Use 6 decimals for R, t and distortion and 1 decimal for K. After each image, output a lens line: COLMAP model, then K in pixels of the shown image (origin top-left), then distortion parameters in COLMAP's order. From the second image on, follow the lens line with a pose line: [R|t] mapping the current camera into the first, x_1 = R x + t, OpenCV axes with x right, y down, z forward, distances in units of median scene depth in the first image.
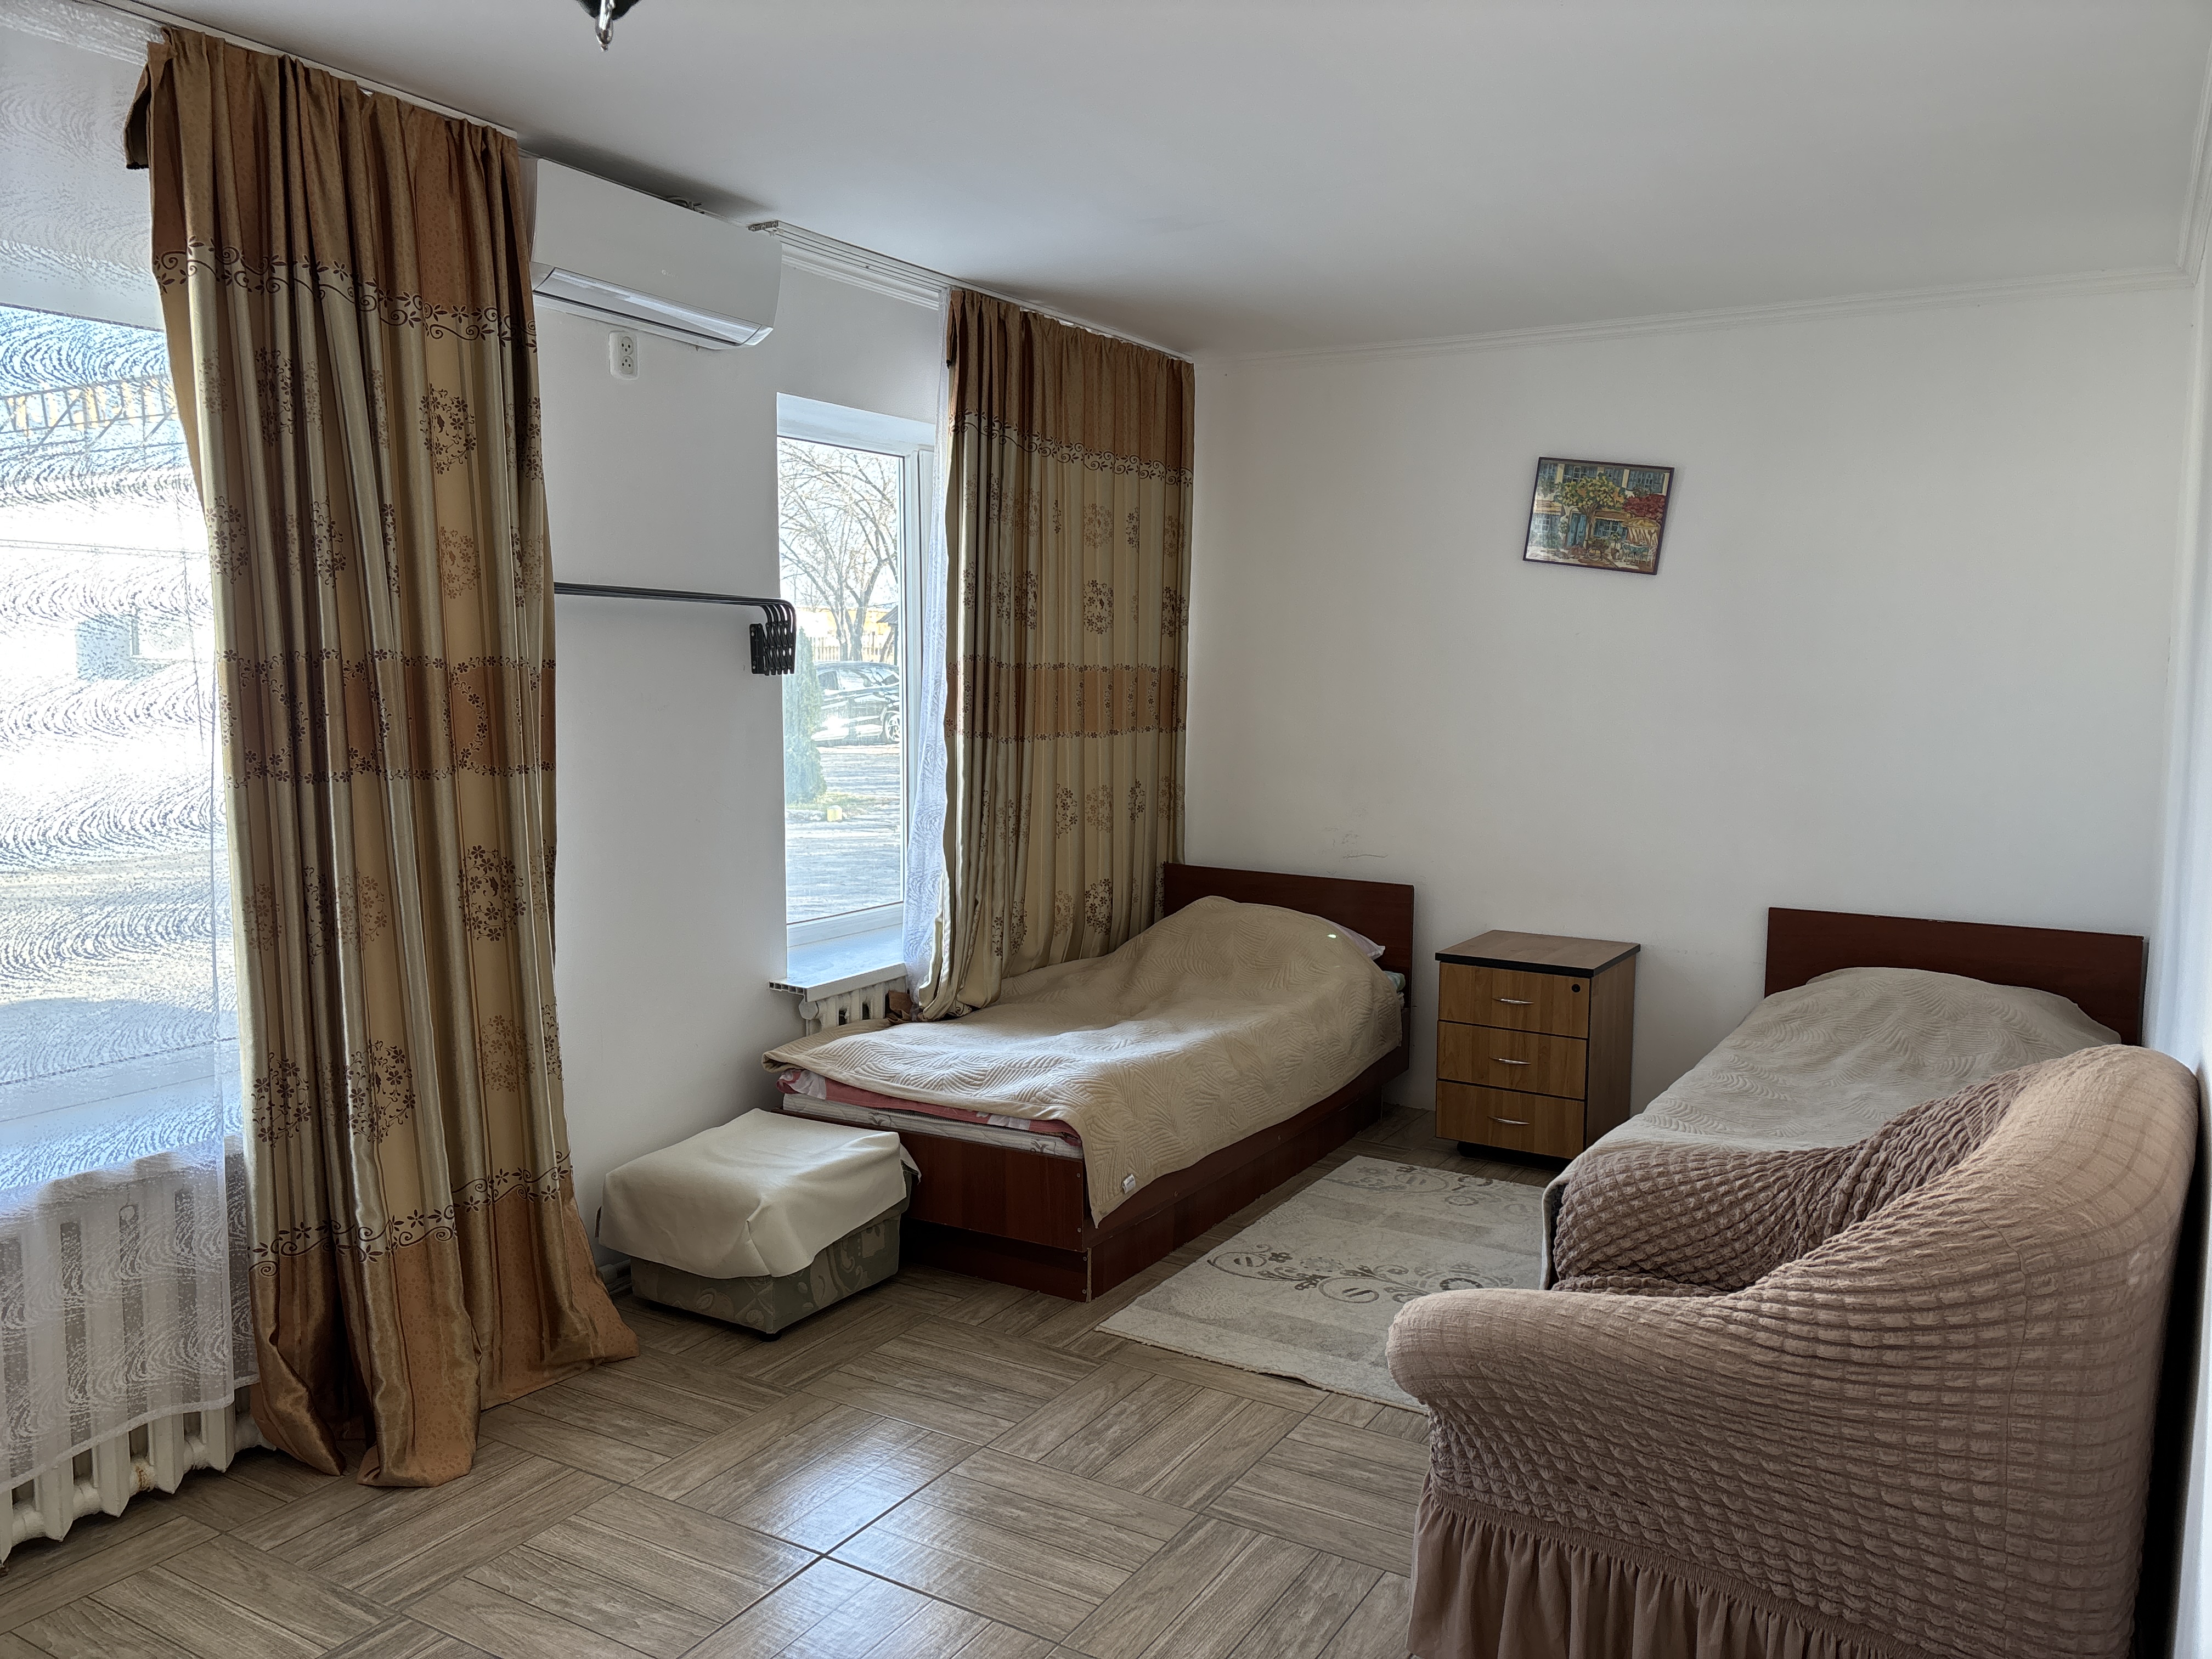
lens RADIAL K [[1660.4, 0, 1106.0], [0, 1660.4, 829.5], [0, 0, 1]] dist [0.004857, 0.002753]
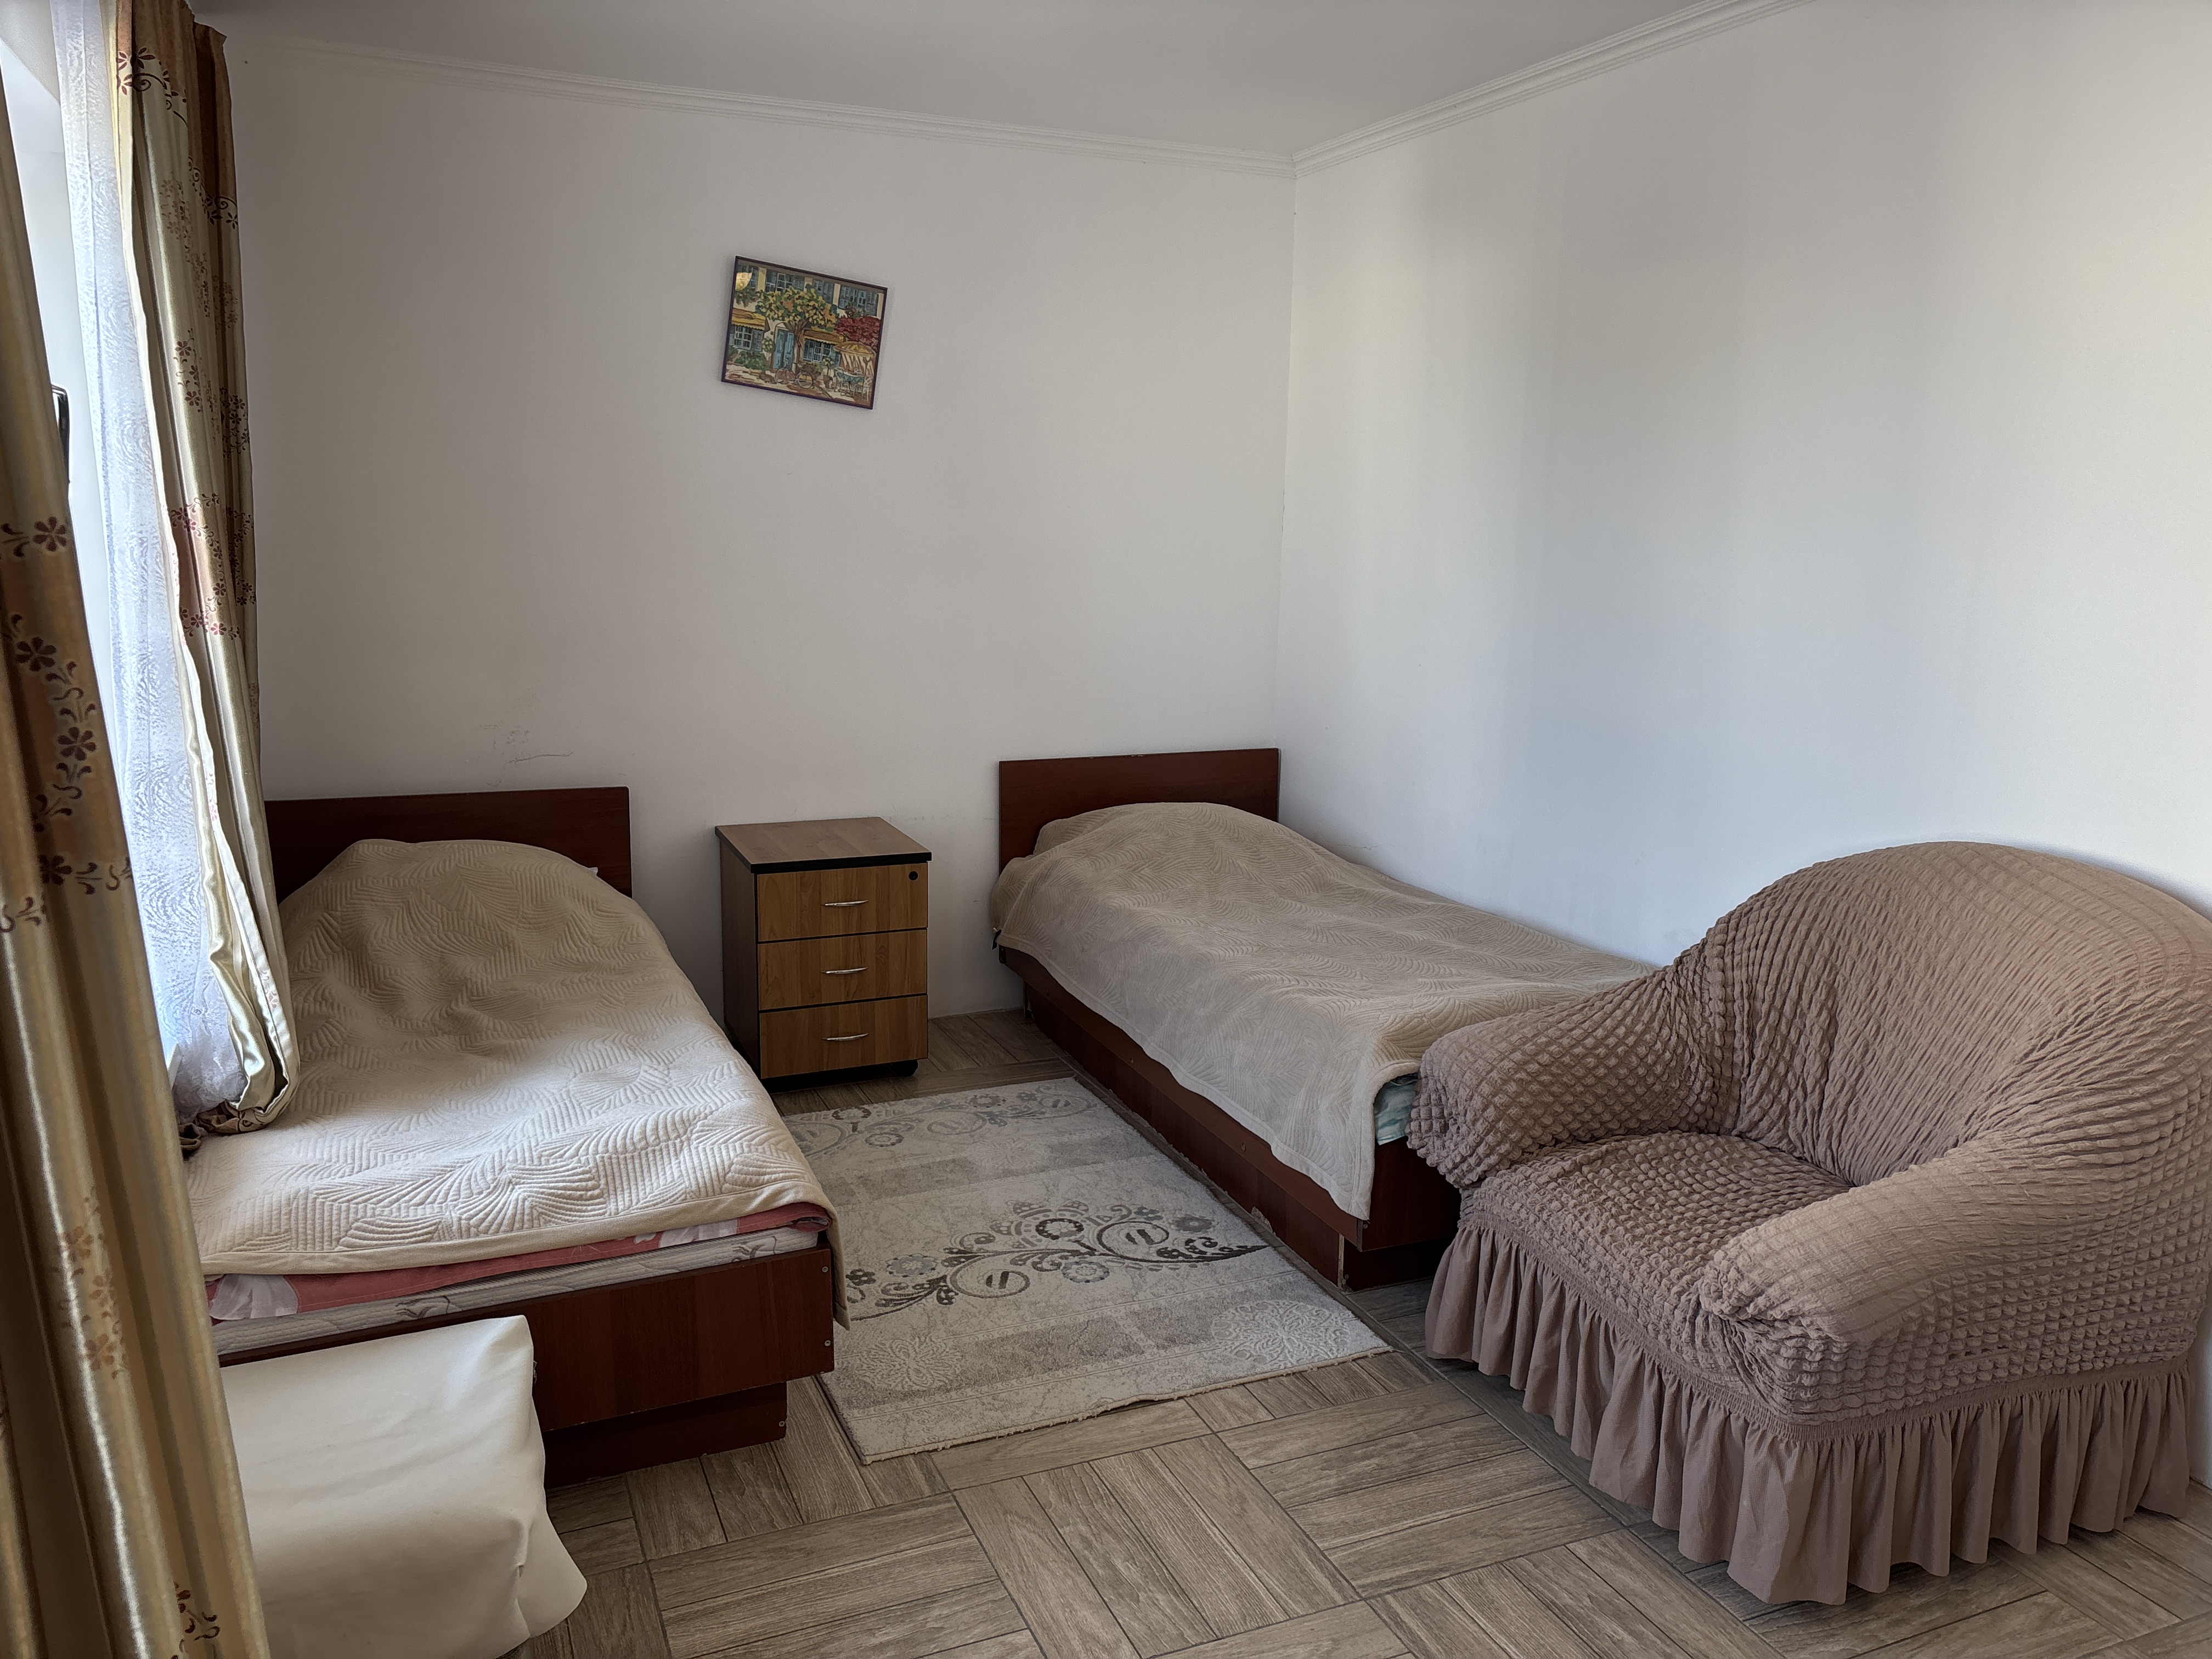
lens RADIAL K [[1601.3, 0, 1102.5], [0, 1601.3, 859.5], [0, 0, 1]] dist [0.000472, -0.053862]
pose [[0.580401, -0.169054, 0.796590, -0.362463], [0.069323, 0.984920, 0.158513, -0.045841], [-0.811374, -0.036779, 0.583369, 0.422051]]
